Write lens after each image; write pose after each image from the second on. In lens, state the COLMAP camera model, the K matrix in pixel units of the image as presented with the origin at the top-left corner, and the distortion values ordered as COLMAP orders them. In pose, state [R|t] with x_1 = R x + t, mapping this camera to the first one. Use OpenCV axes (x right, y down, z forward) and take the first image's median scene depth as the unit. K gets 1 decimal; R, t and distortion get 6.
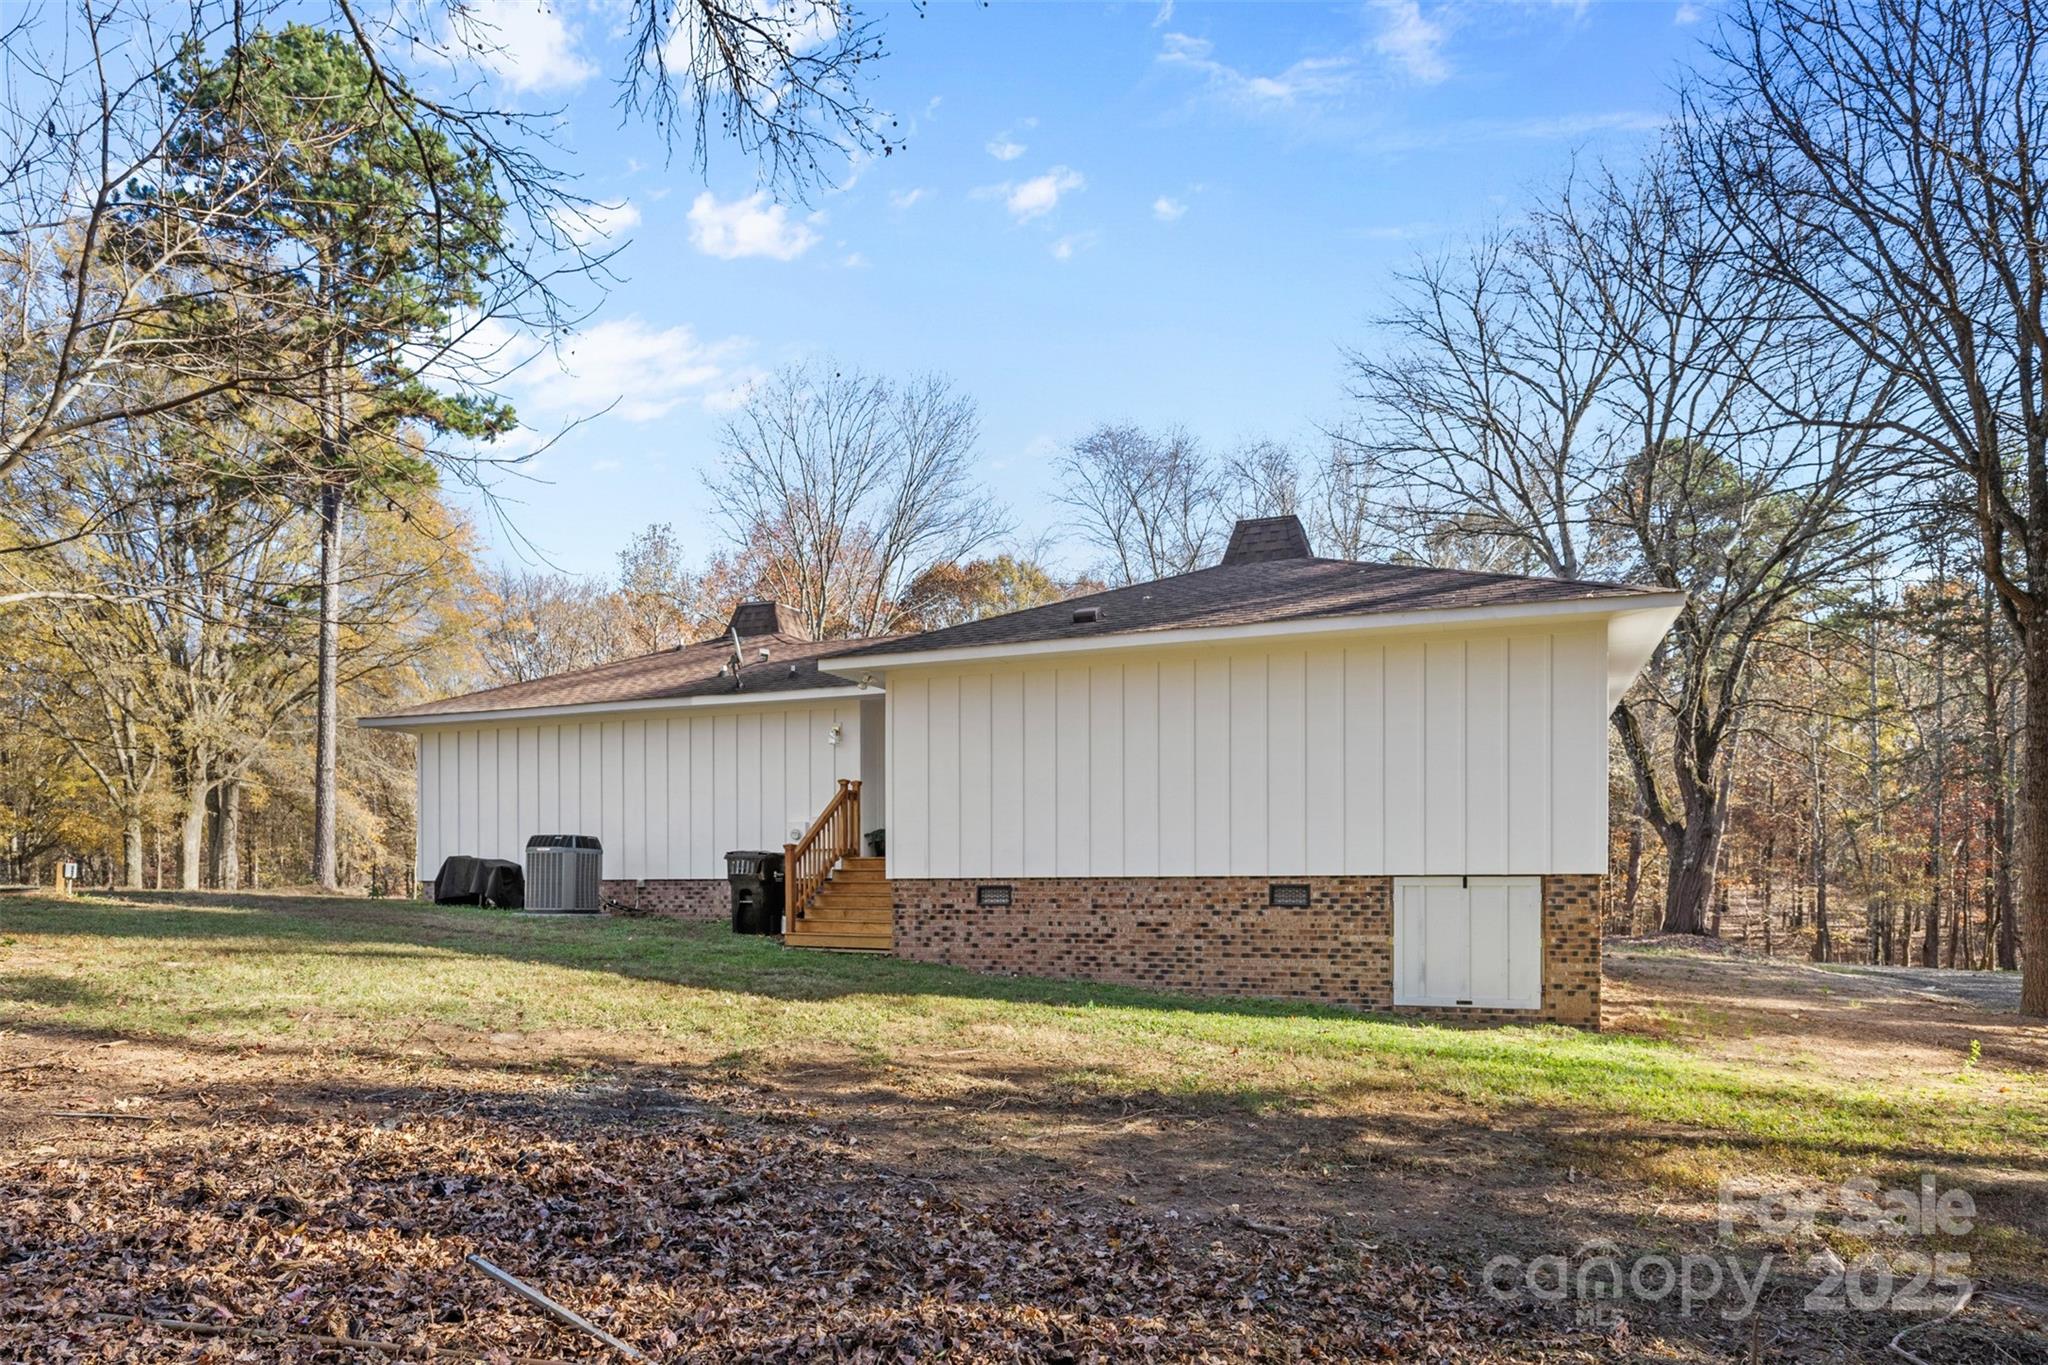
lens RADIAL K [[1214.5, 0, 1024.9], [0, 1214.5, 710.7], [0, 0, 1]] dist [0.003000, -0.000601]
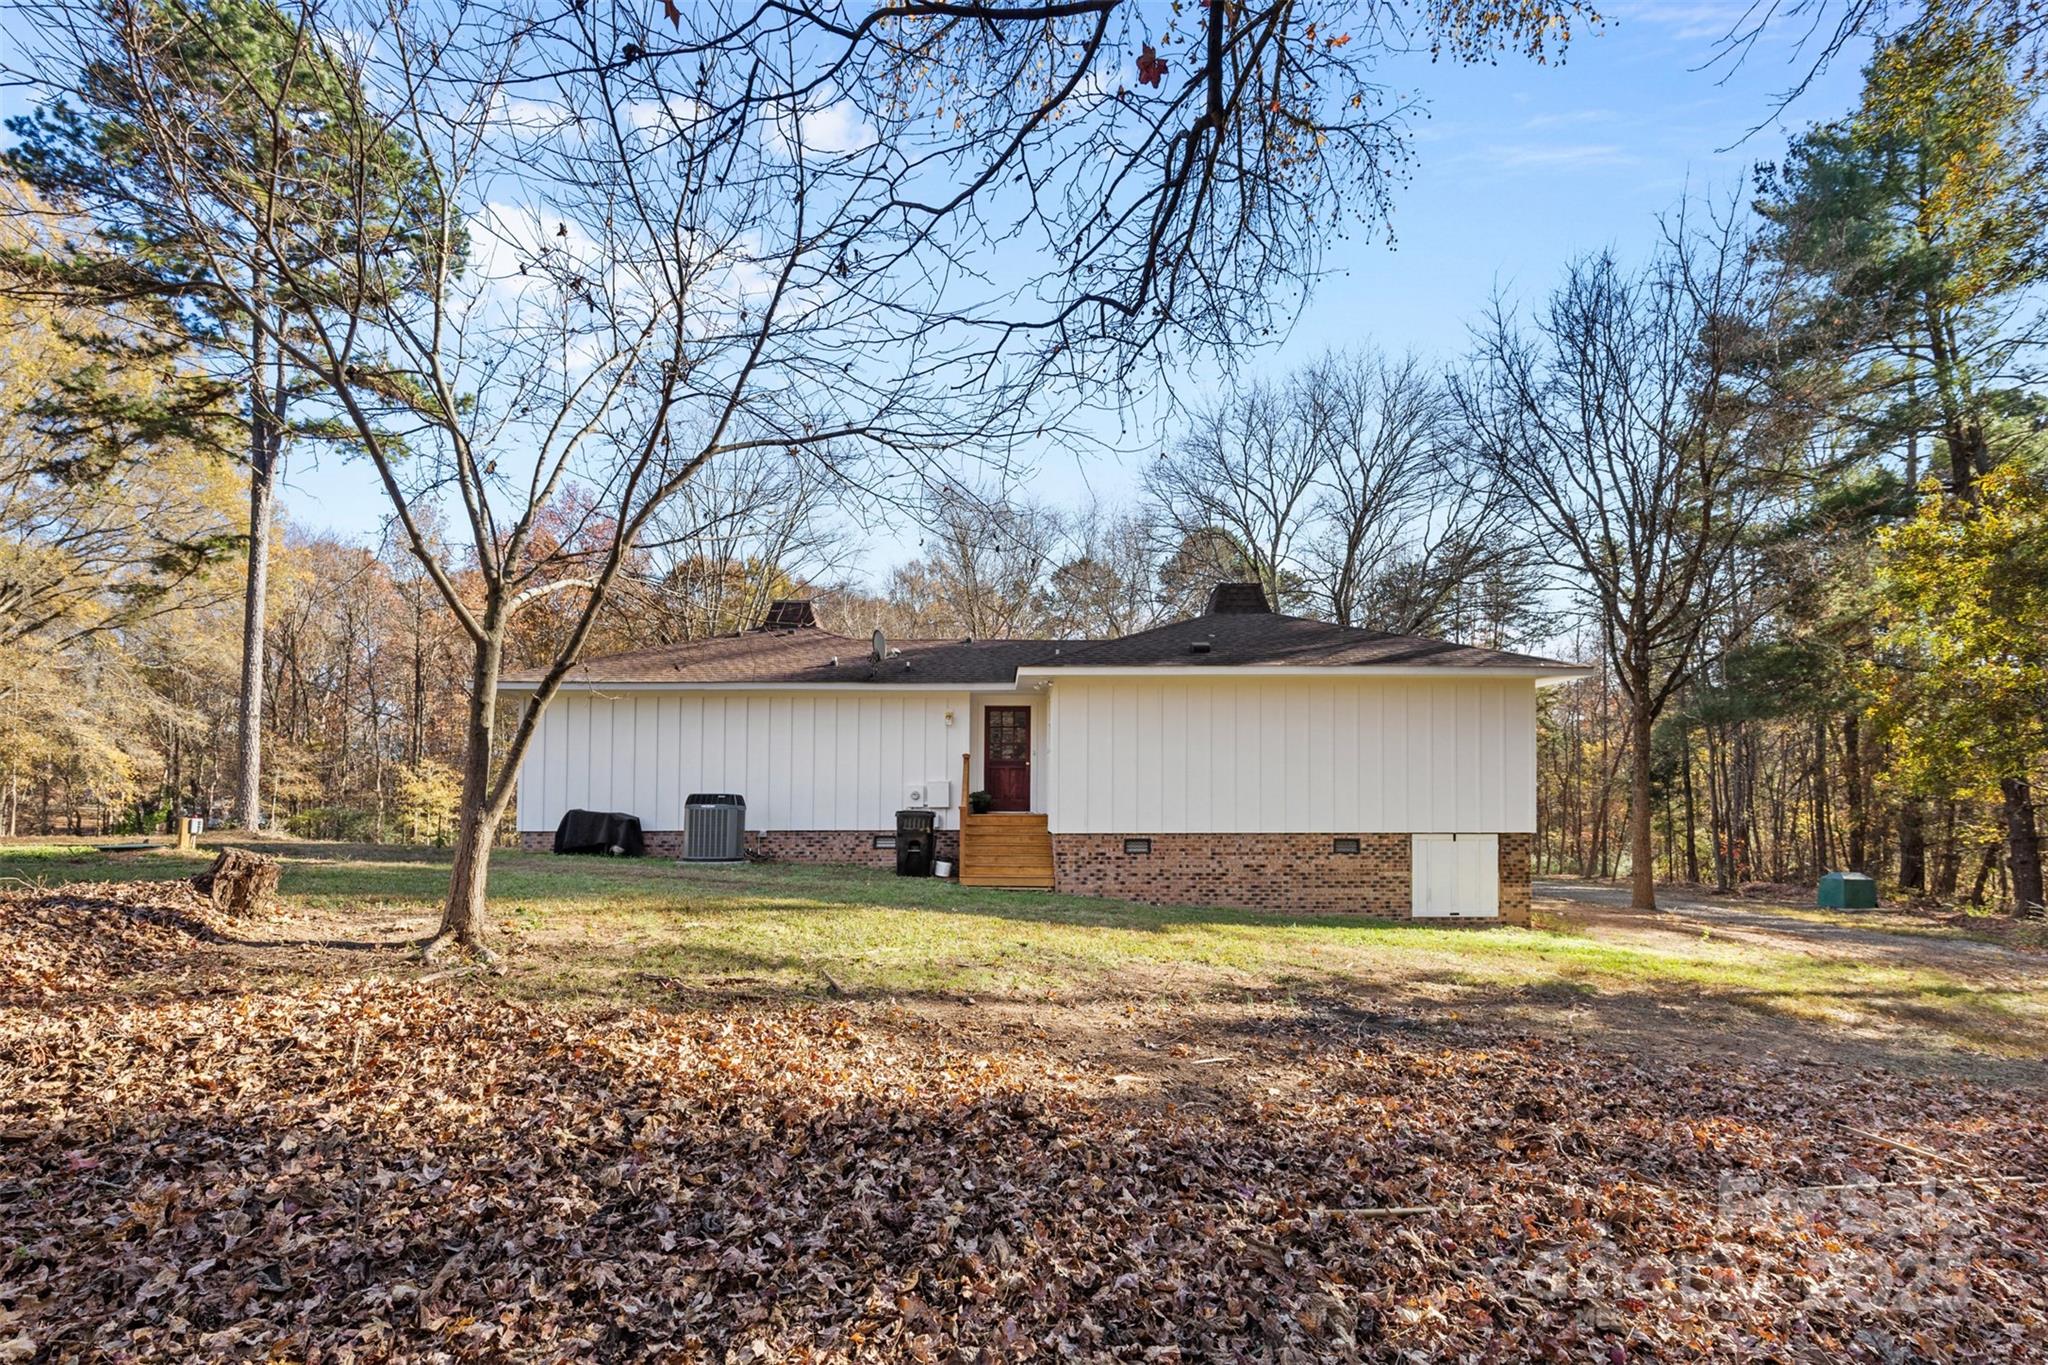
lens RADIAL K [[915.3, 0, 1019.9], [0, 915.3, 681.9], [0, 0, 1]] dist [0.014686, -0.006605]
pose [[0.928632, 0.055758, 0.366788, -0.540931], [-0.054854, 0.998411, -0.012898, -0.012602], [-0.366924, -0.008142, 0.930215, 0.087150]]
